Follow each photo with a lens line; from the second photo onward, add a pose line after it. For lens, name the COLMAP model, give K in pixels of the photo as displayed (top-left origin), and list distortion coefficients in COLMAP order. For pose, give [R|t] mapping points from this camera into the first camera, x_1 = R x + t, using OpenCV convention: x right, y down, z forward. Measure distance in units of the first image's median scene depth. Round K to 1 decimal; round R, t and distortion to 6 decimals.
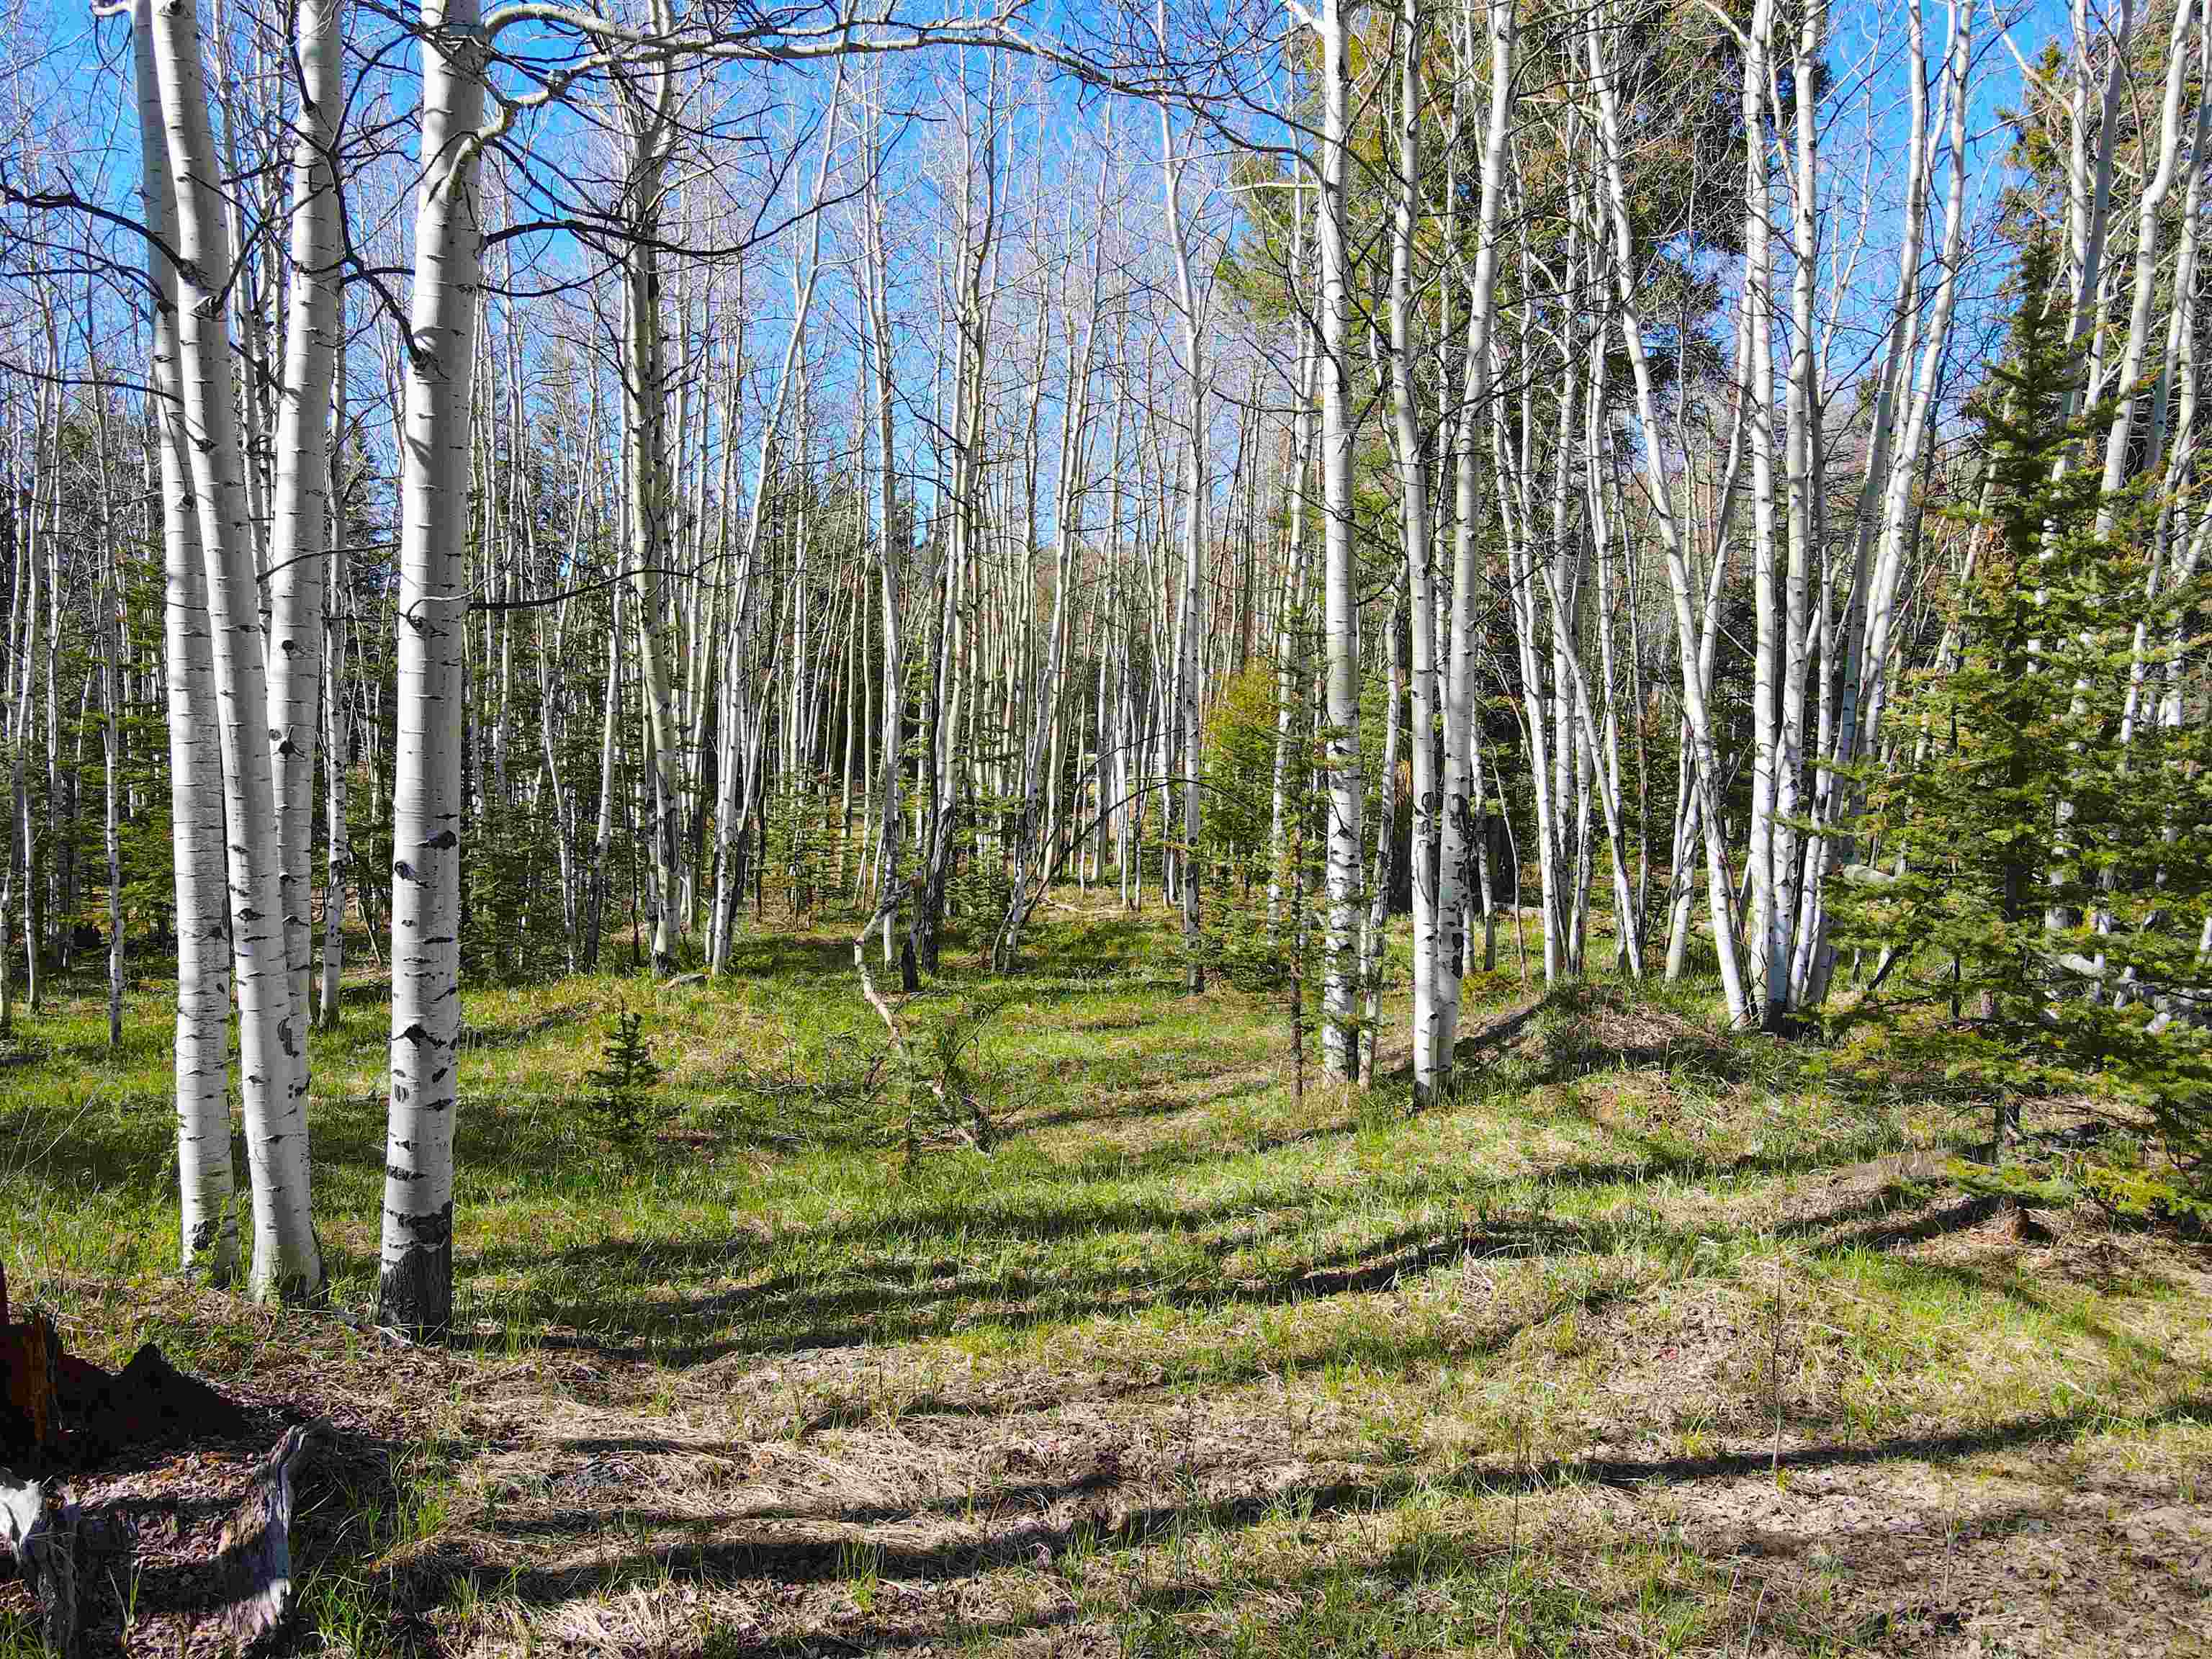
lens RADIAL K [[1611.9, 0, 1077.4], [0, 1611.9, 823.4], [0, 0, 1]] dist [-0.008846, 0.025578]
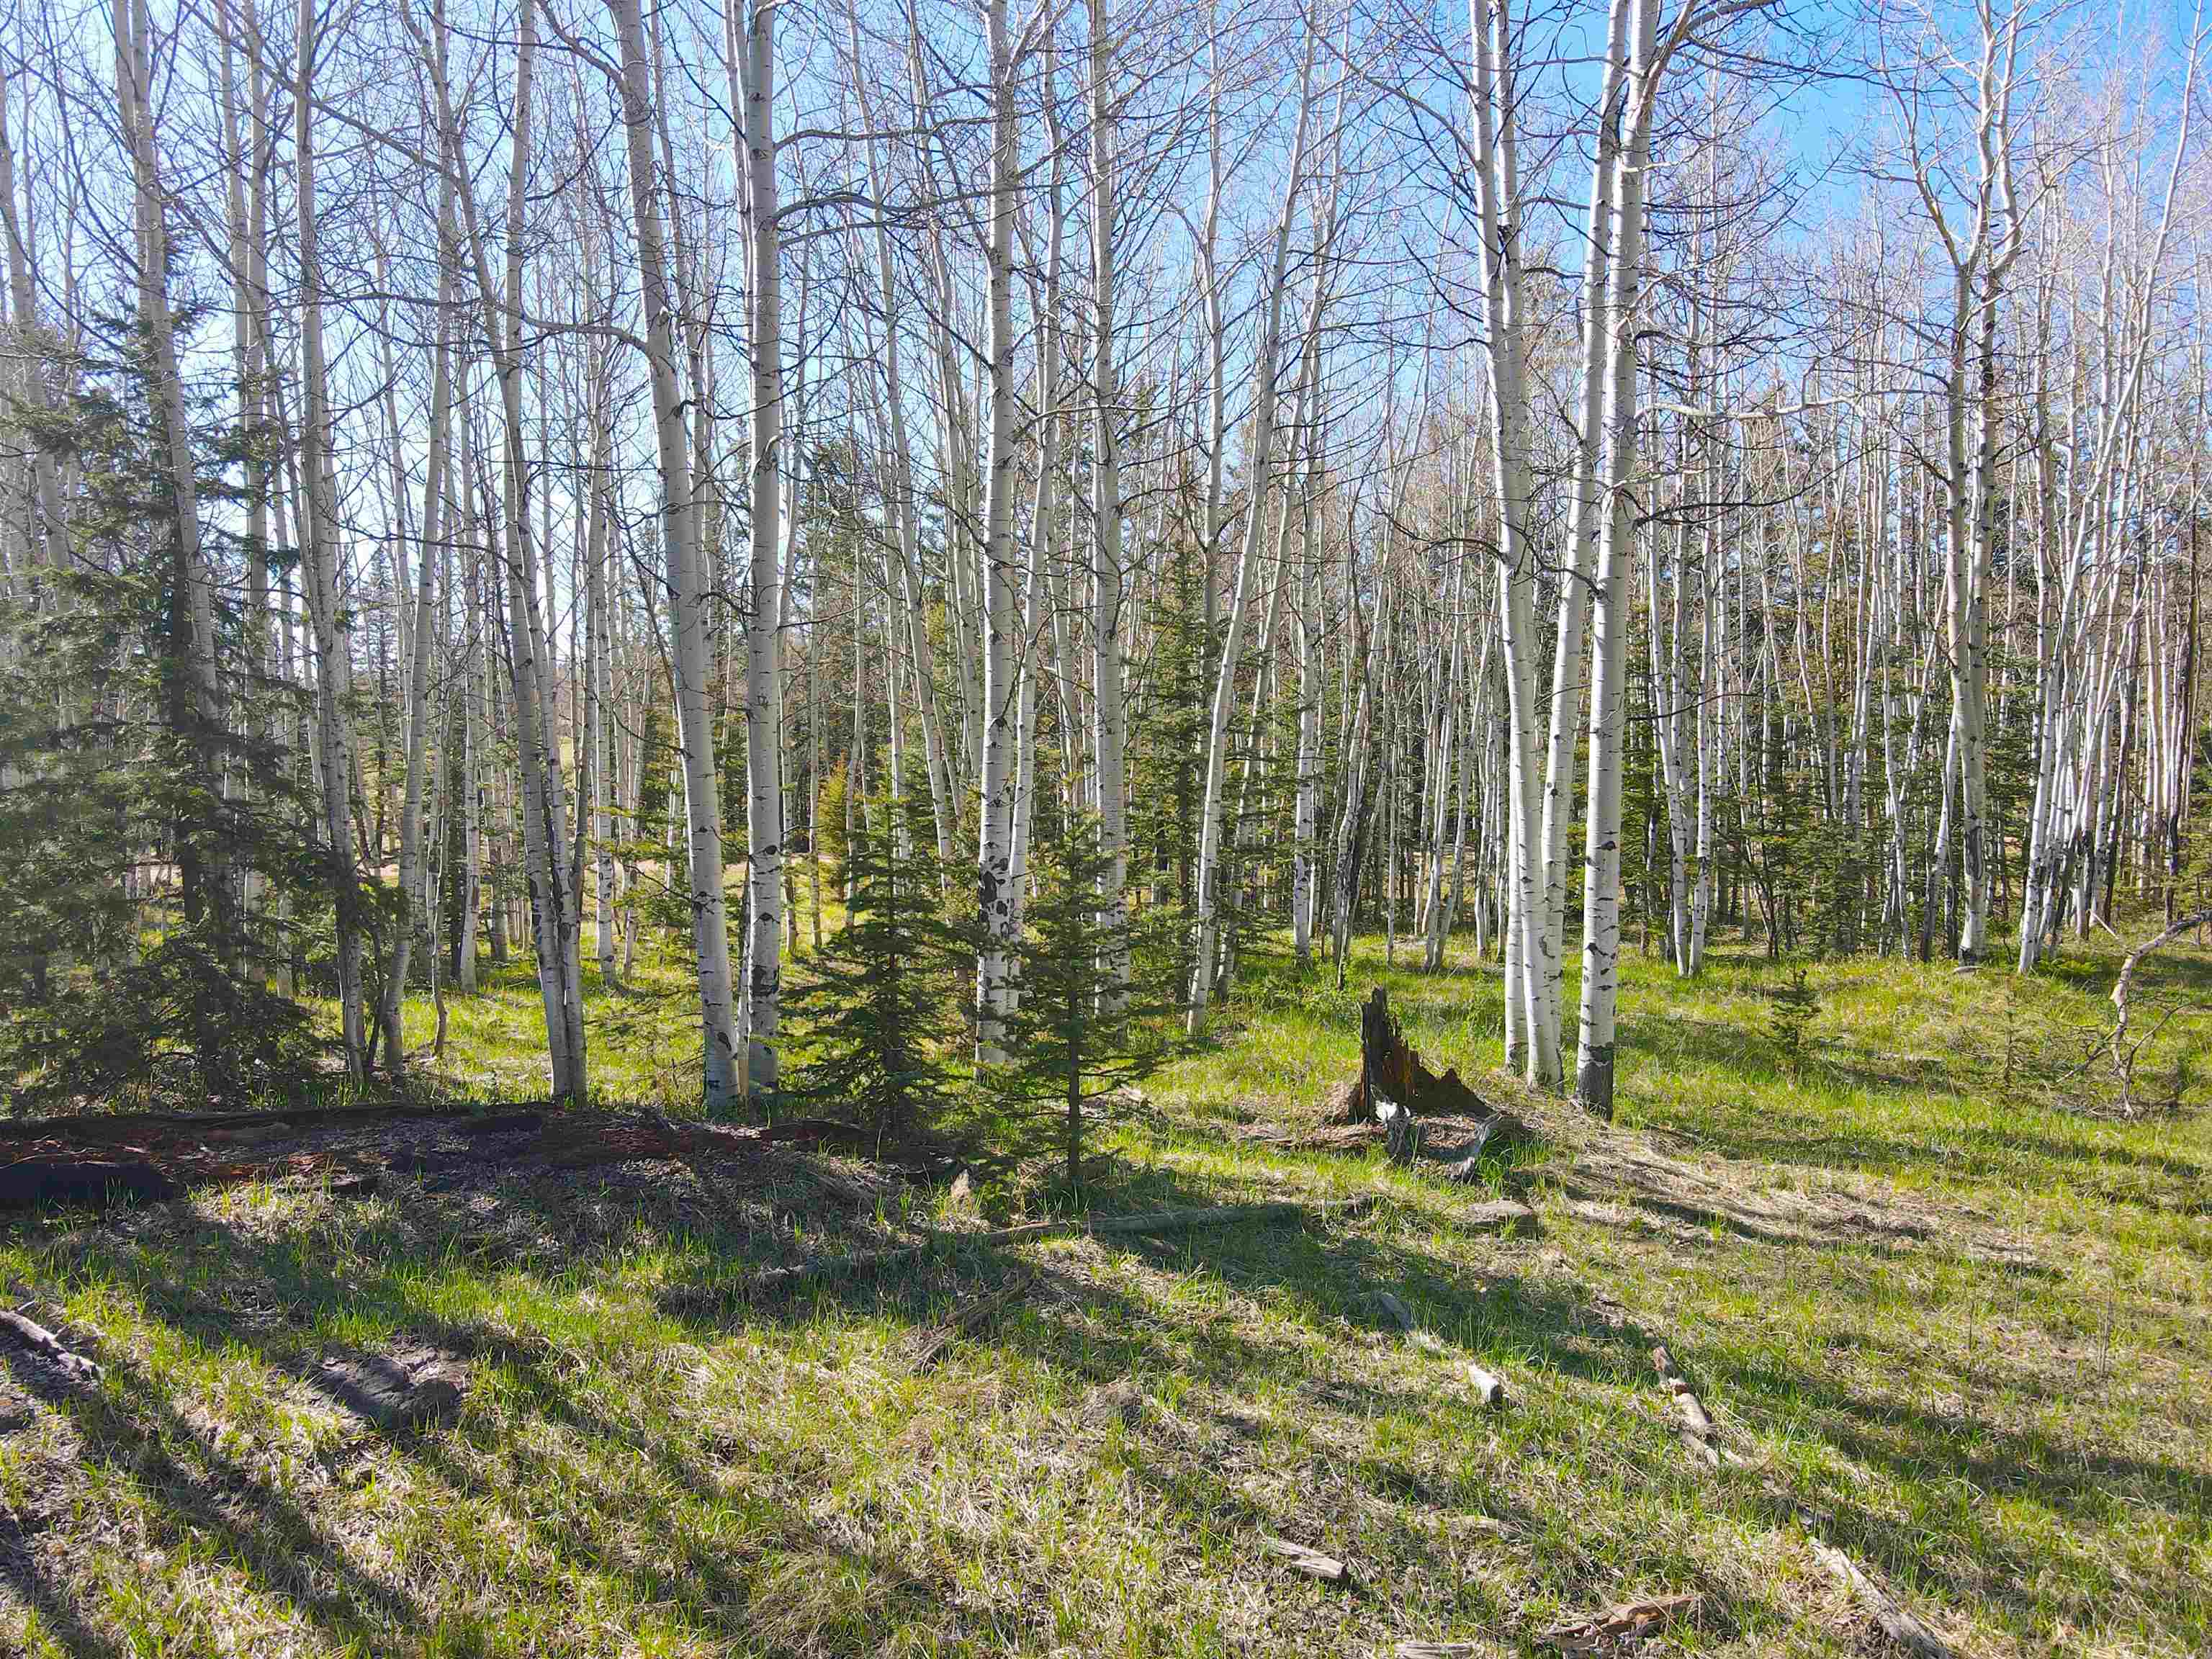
lens RADIAL K [[1611.9, 0, 1077.4], [0, 1611.9, 823.4], [0, 0, 1]] dist [-0.008846, 0.025578]
pose [[0.623593, 0.034778, -0.780975, 0.675355], [-0.032979, 0.999291, 0.018167, -0.028767], [0.781053, 0.014427, 0.624298, -0.645873]]
